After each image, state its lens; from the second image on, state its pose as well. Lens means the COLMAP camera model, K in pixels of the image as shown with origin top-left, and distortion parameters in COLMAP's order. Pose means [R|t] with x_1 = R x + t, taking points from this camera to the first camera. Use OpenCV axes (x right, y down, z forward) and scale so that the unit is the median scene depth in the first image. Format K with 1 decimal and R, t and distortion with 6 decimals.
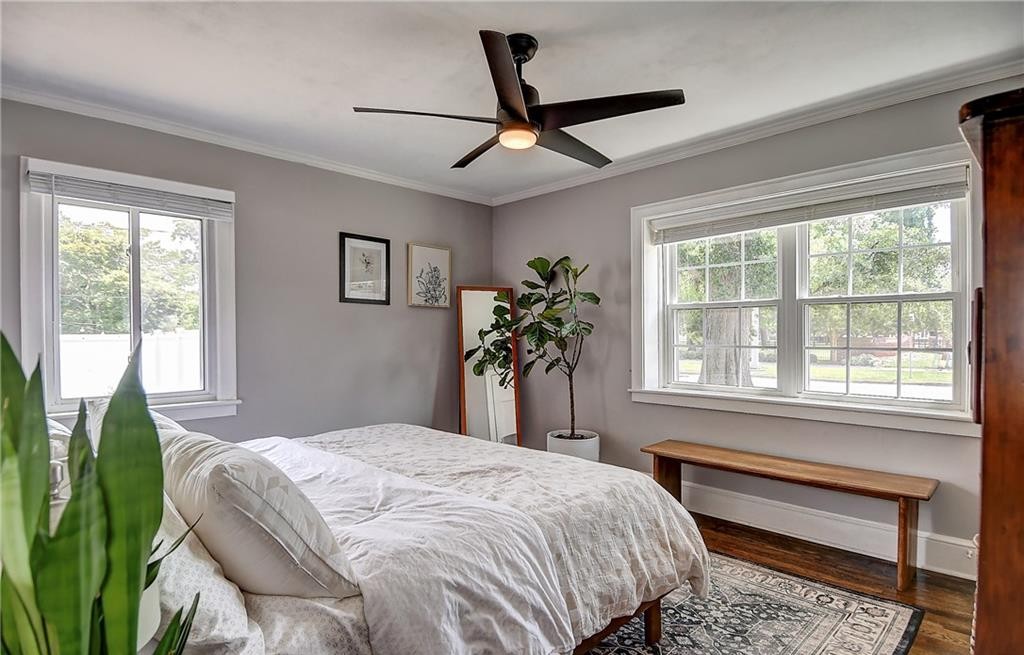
lens RADIAL K [[544.5, 0, 510.8], [0, 544.5, 332.1], [0, 0, 1]] dist [0.020681, 0.000194]
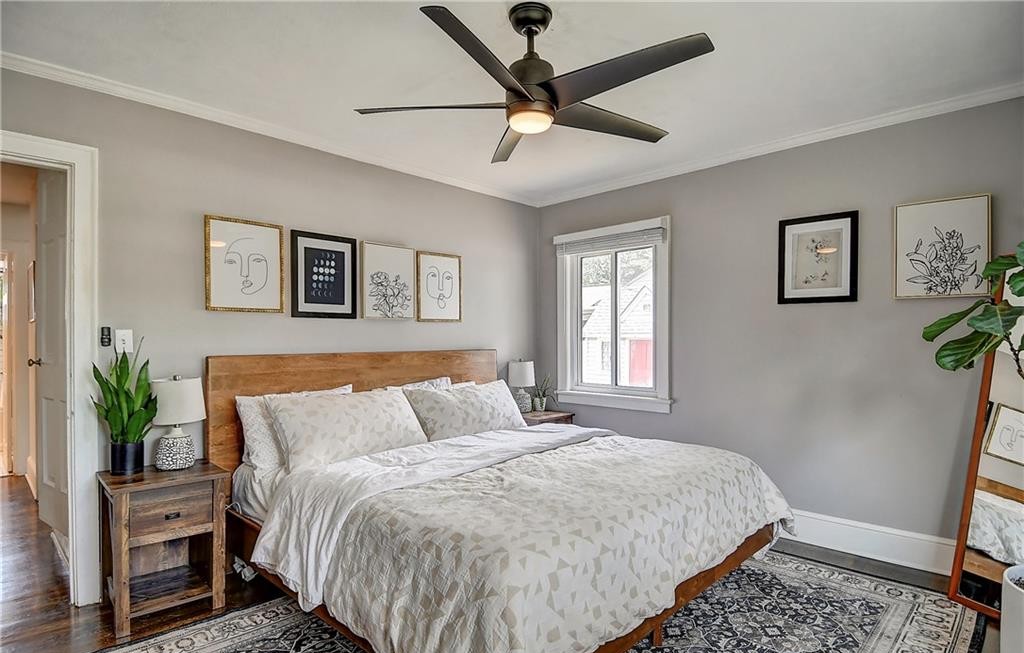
lens RADIAL K [[544.5, 0, 510.9], [0, 544.5, 335.8], [0, 0, 1]] dist [0.020681, 0.000194]
pose [[0.002582, -0.004826, -0.999985, 0.506143], [0.003521, 0.999982, -0.004817, -0.002529], [0.999990, -0.003508, 0.002599, 0.548274]]
